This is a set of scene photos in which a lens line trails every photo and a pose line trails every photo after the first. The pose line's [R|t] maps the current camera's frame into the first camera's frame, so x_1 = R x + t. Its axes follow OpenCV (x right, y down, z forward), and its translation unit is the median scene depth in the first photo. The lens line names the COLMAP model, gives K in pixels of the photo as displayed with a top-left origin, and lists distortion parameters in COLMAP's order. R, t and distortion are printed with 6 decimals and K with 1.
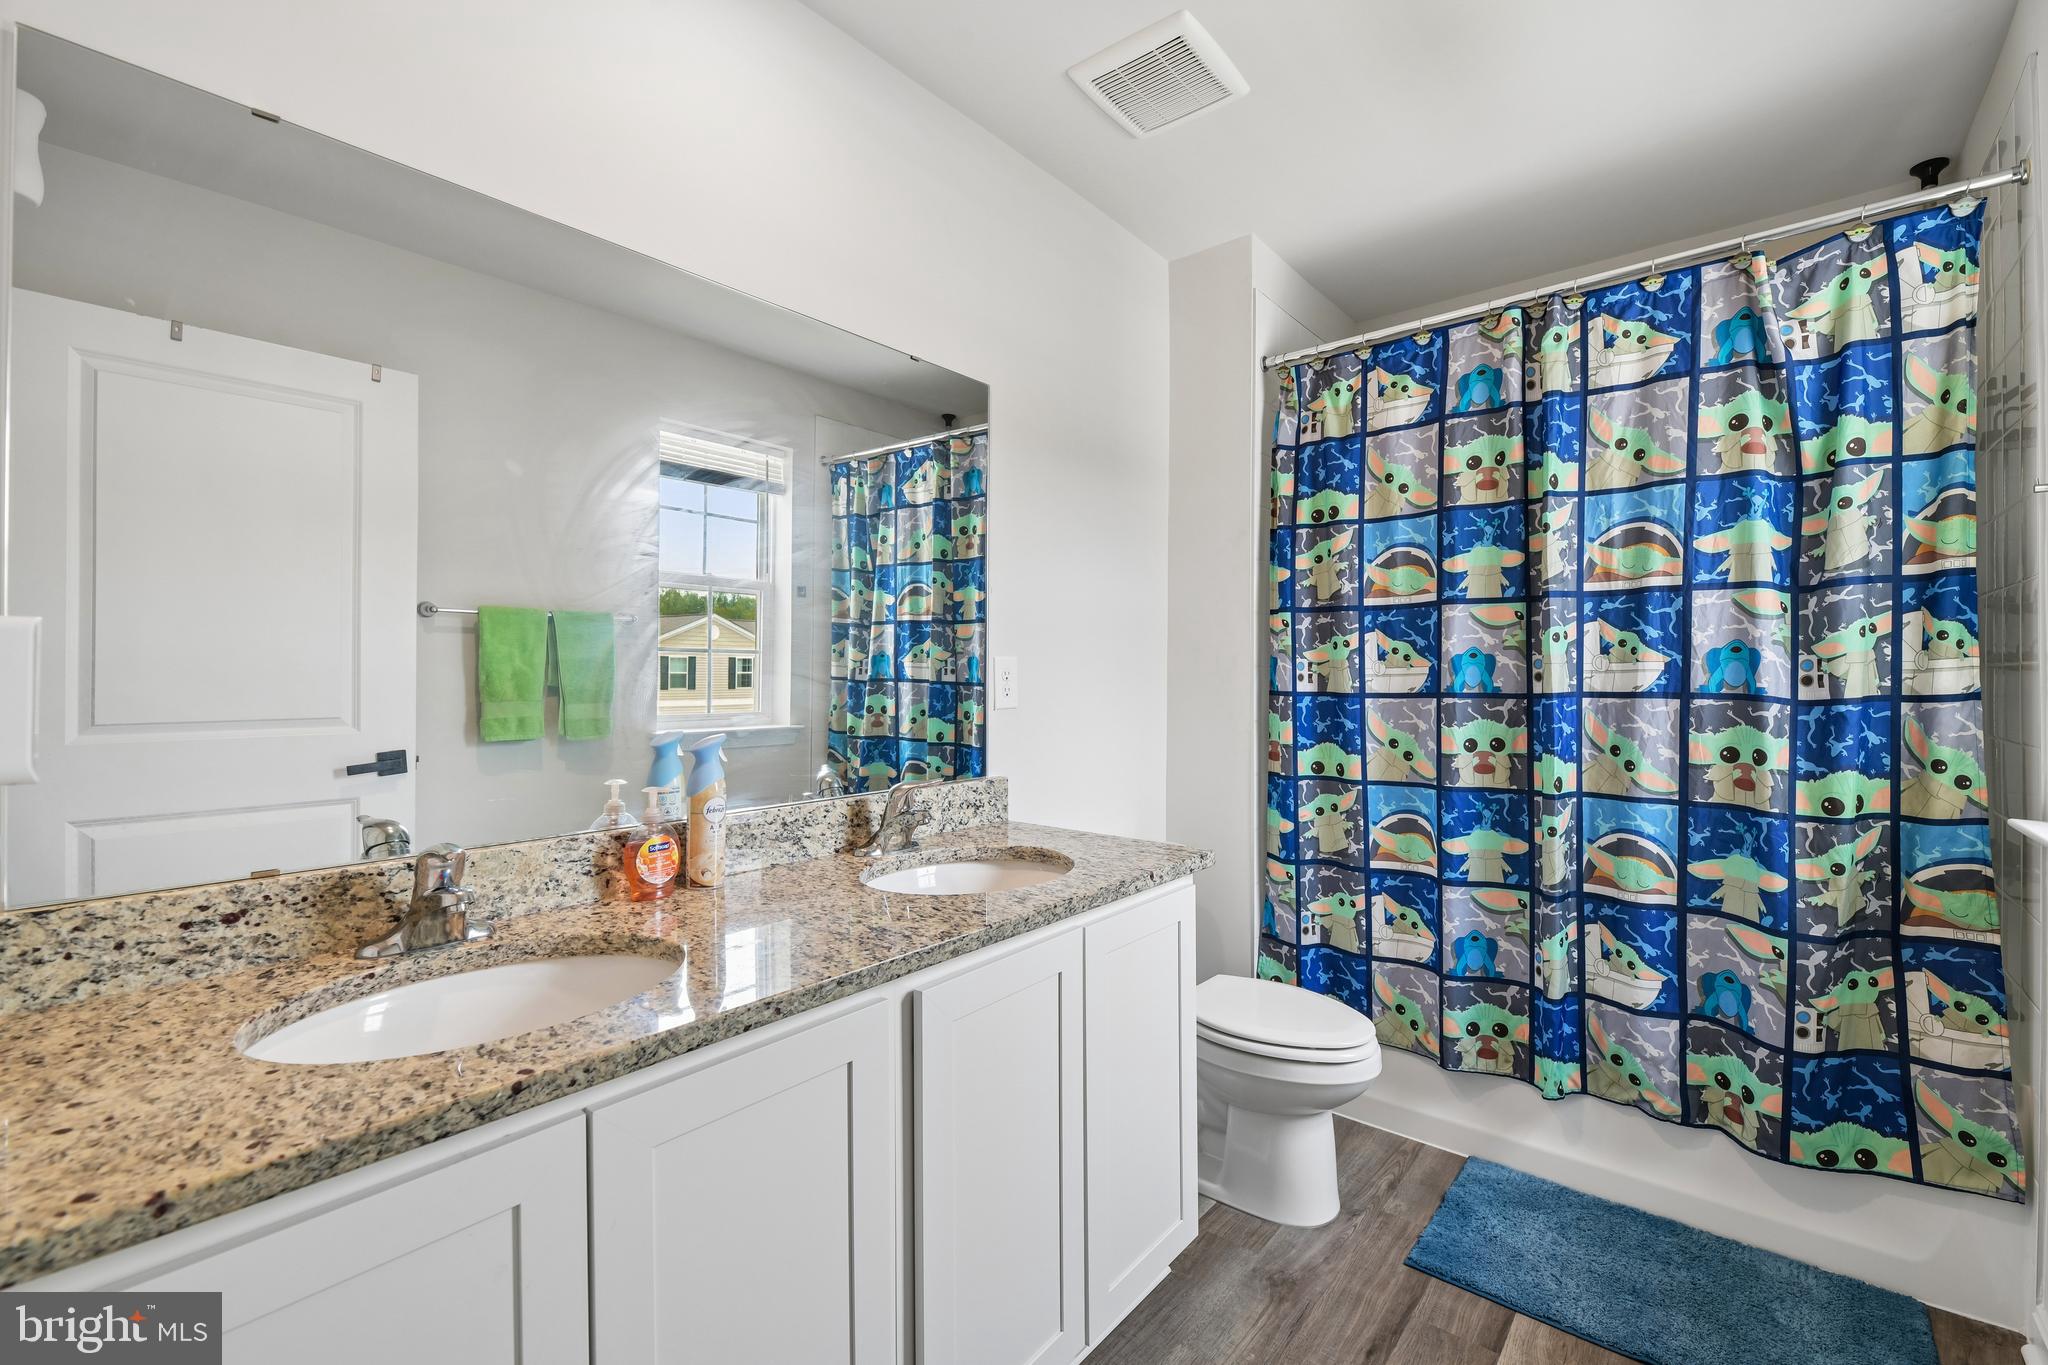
lens RADIAL K [[864.2, 0, 1028.6], [0, 864.2, 673.4], [0, 0, 1]] dist [0.008535, -0.000874]
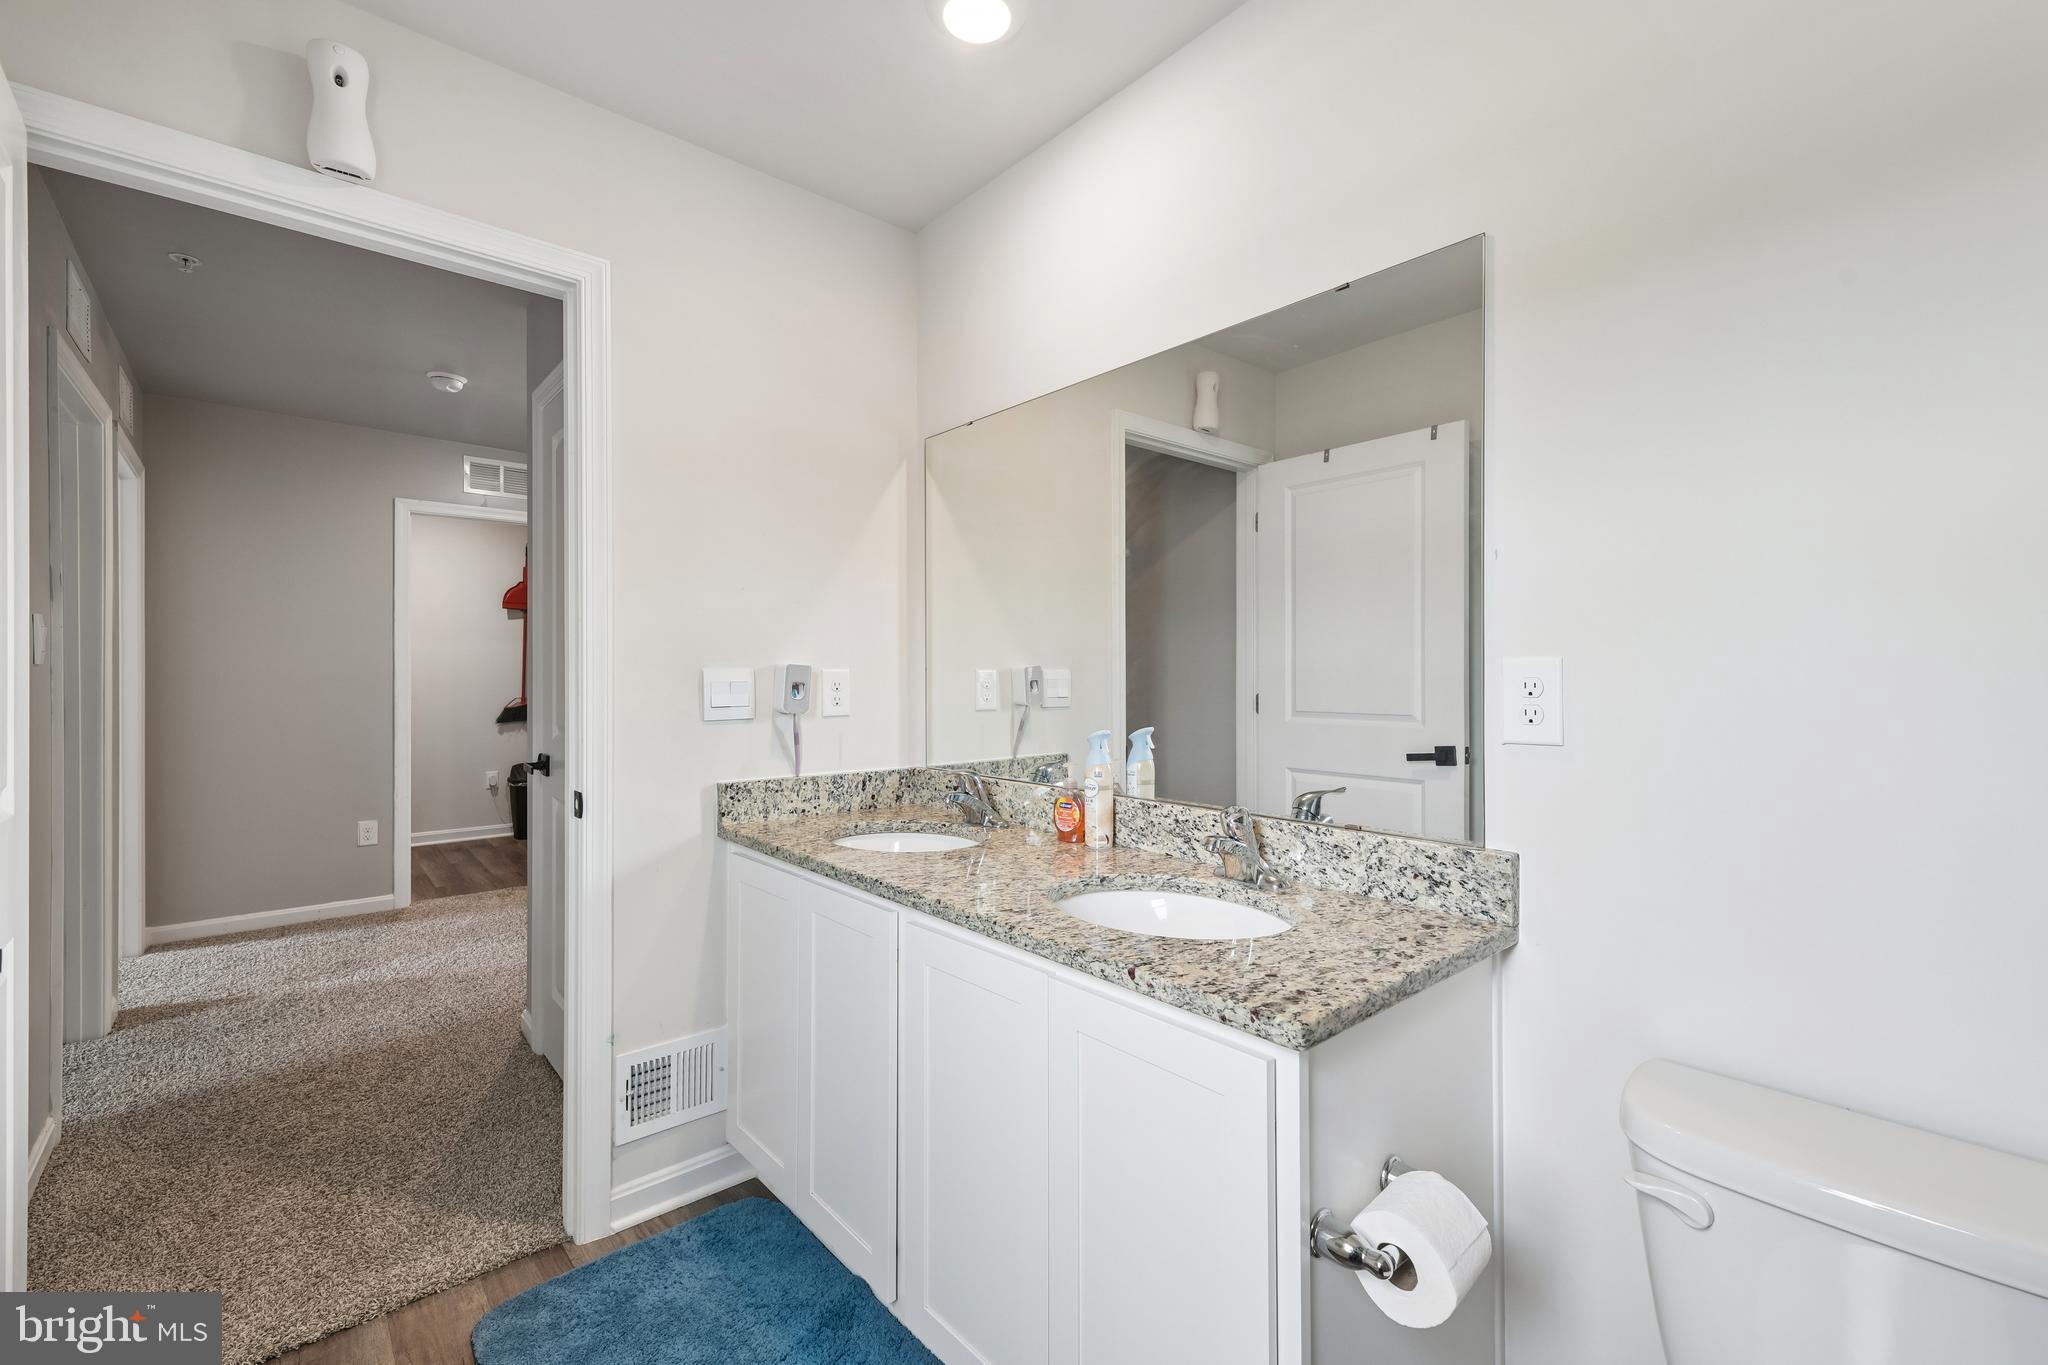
lens RADIAL K [[864.2, 0, 1028.6], [0, 864.2, 673.4], [0, 0, 1]] dist [0.008535, -0.000874]
pose [[-0.159419, -0.003790, -0.987204, 0.807926], [-0.001585, 0.999992, -0.003583, -0.006511], [0.987210, 0.000993, -0.159423, 0.976451]]
